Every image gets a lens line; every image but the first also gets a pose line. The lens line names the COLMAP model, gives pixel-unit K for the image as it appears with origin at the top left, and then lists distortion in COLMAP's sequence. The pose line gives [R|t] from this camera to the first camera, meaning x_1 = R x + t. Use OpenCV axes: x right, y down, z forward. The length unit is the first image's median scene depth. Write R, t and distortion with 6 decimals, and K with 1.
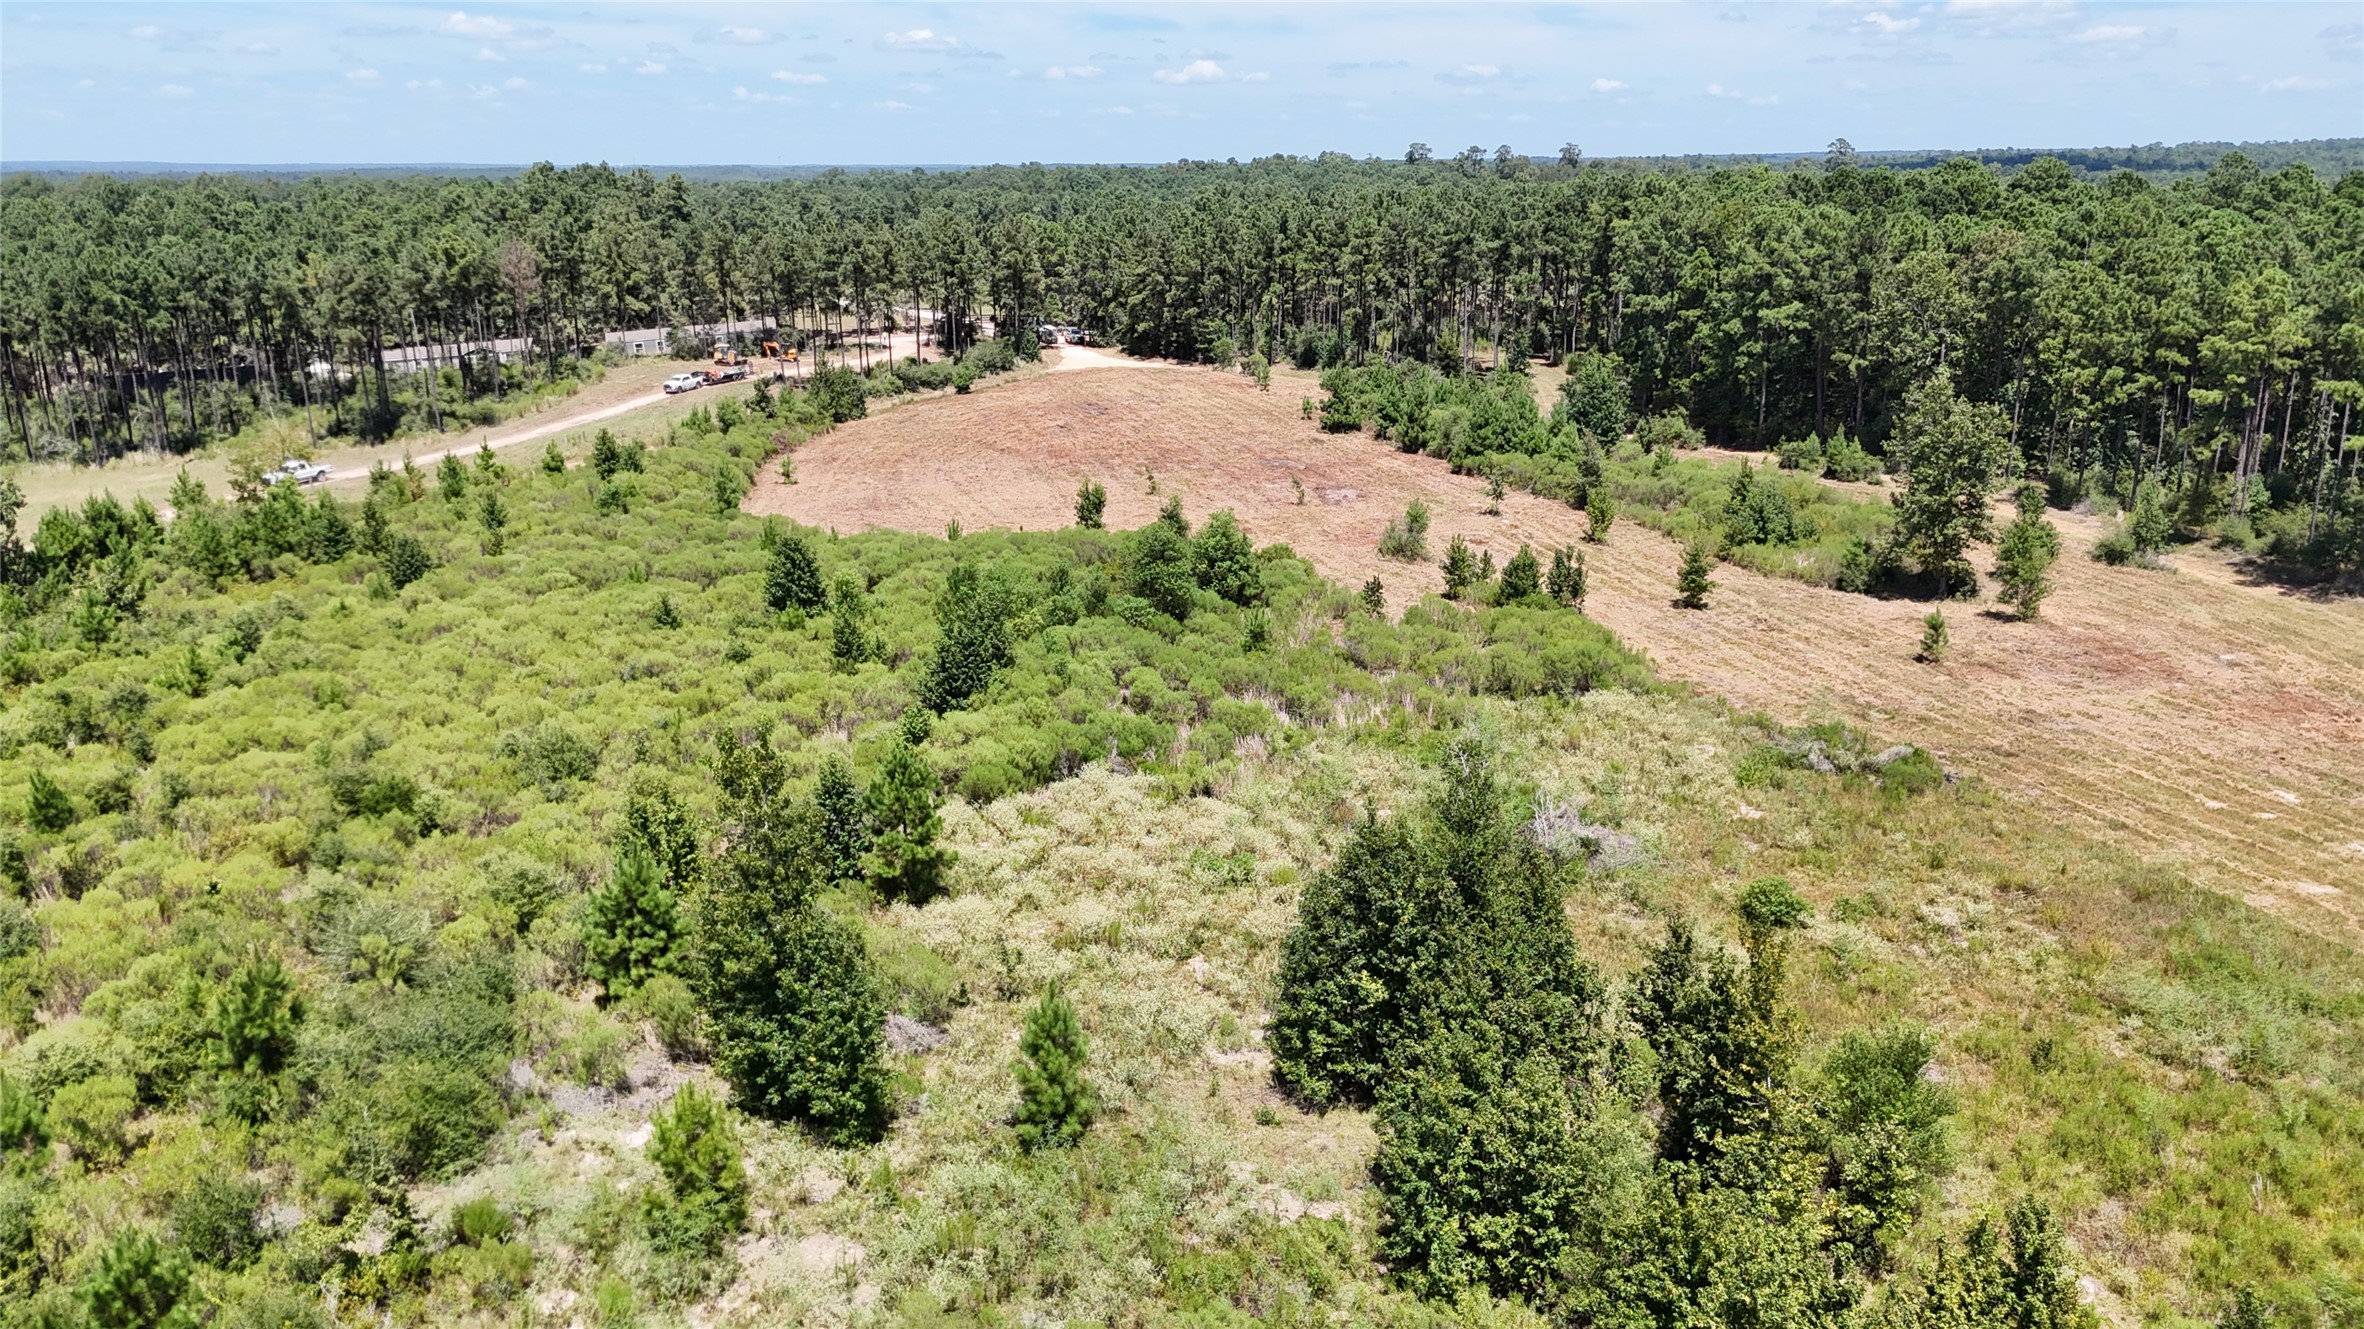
lens RADIAL K [[1758.1, 0, 1176.7], [0, 1758.1, 699.5], [0, 0, 1]] dist [0.067221, -0.057725]
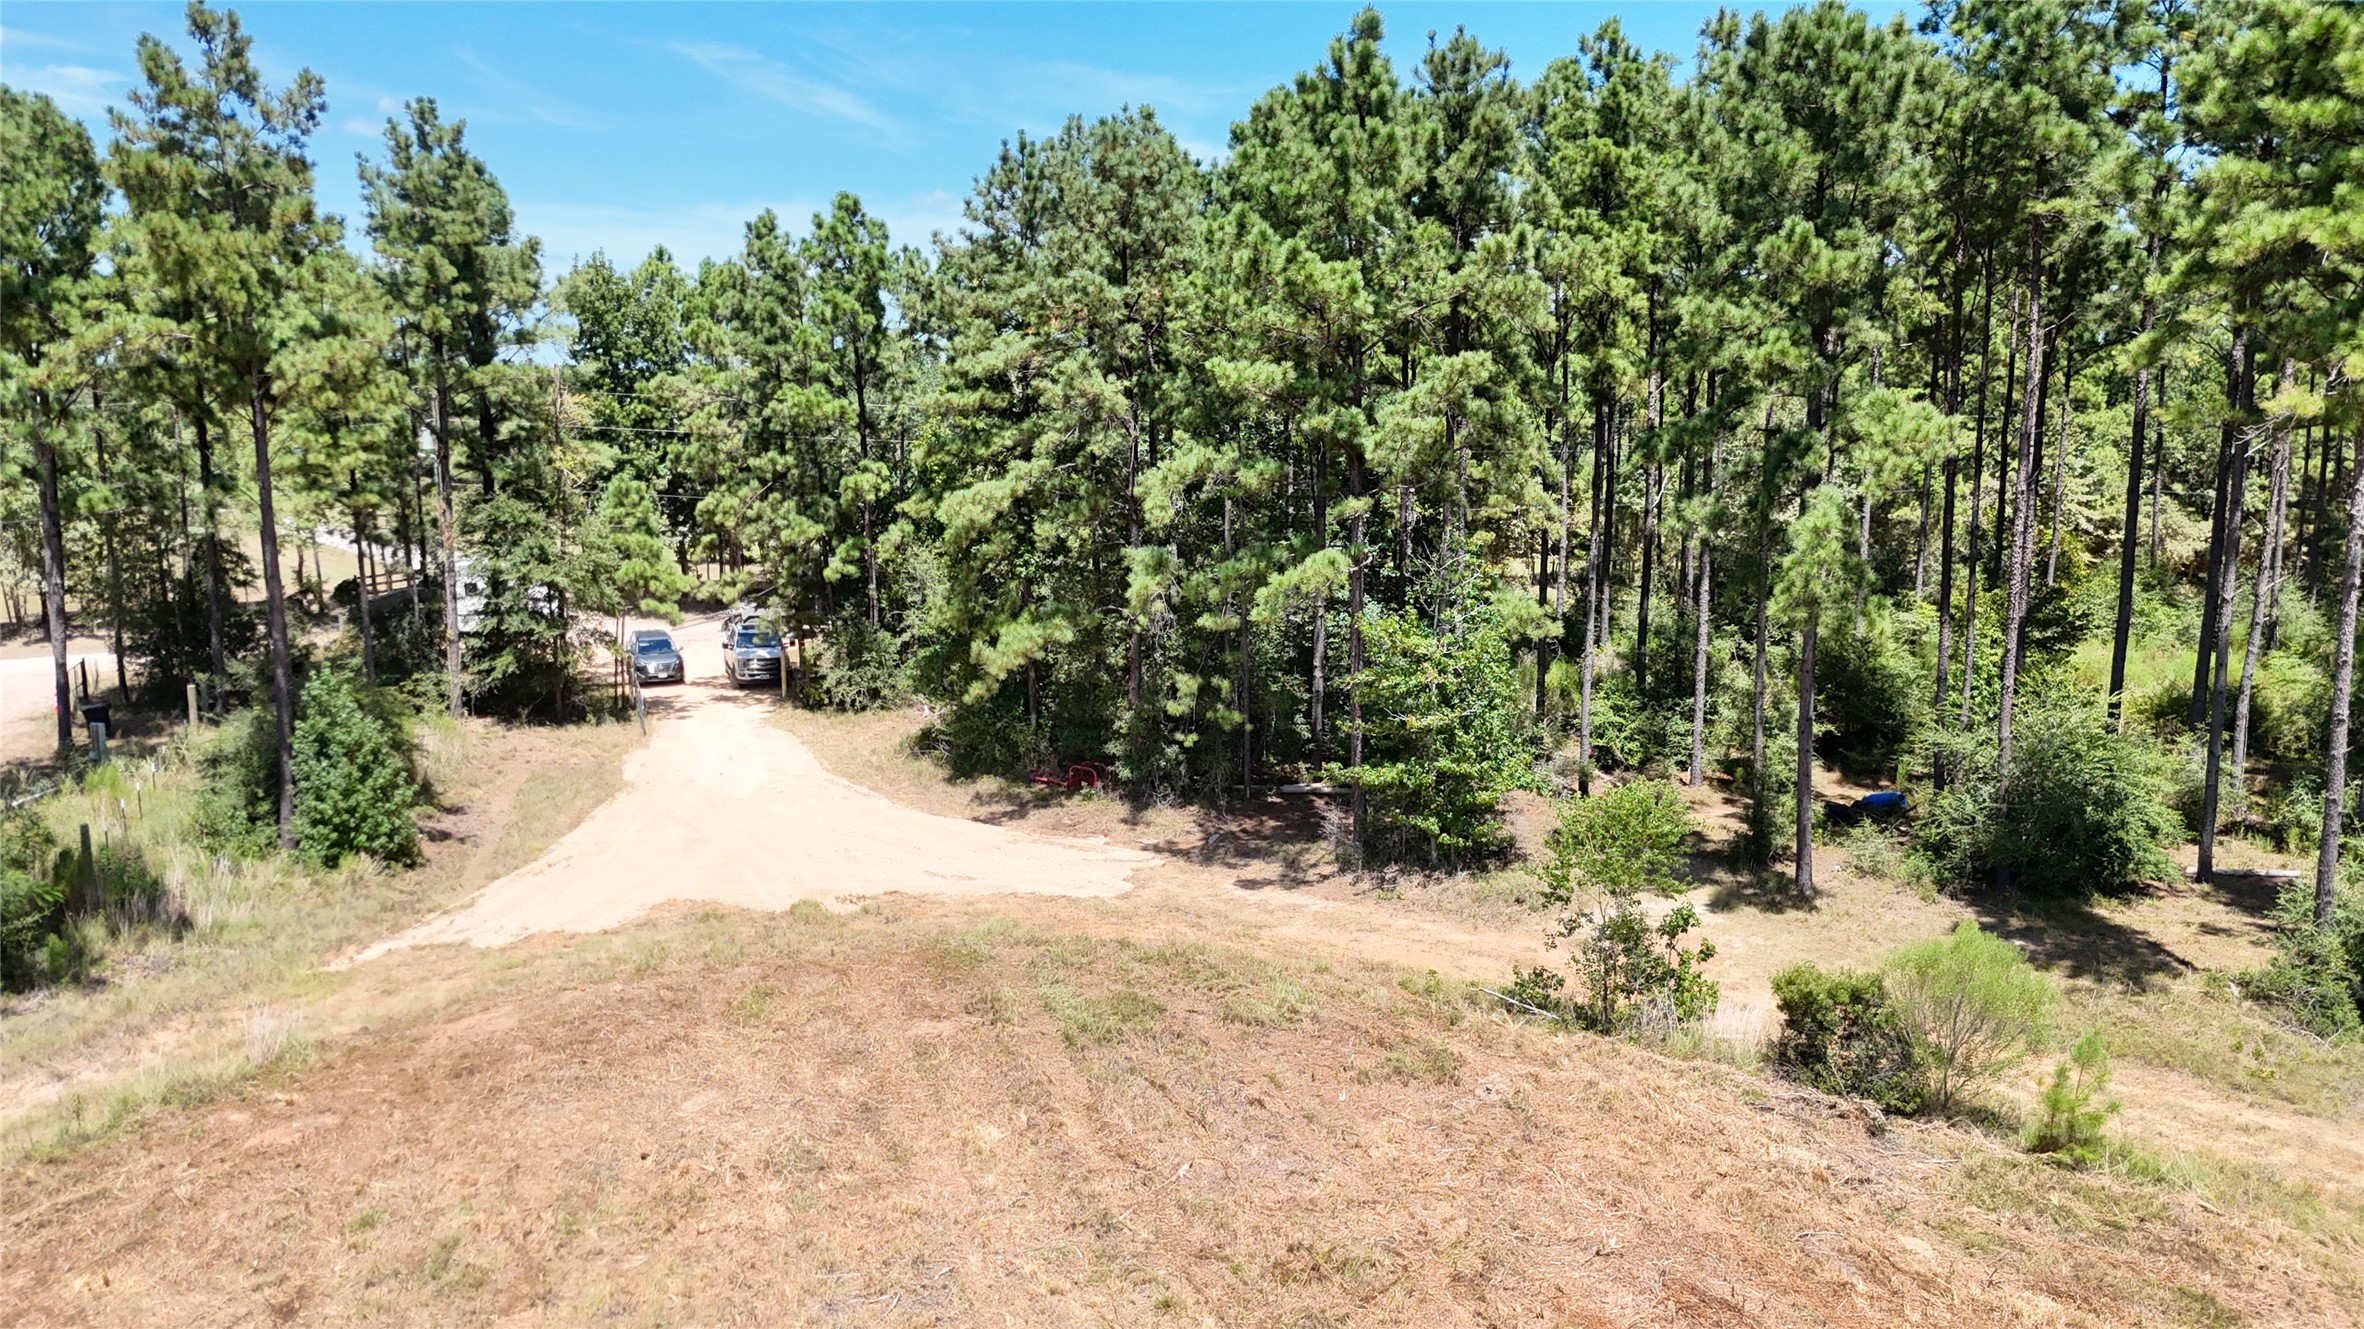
lens RADIAL K [[1758.1, 0, 1176.7], [0, 1758.1, 699.5], [0, 0, 1]] dist [0.067221, -0.057725]
pose [[0.998433, -0.011214, 0.054819, -0.012380], [0.017695, 0.992711, -0.119210, -0.181397], [-0.053083, 0.119993, 0.991355, 0.806063]]
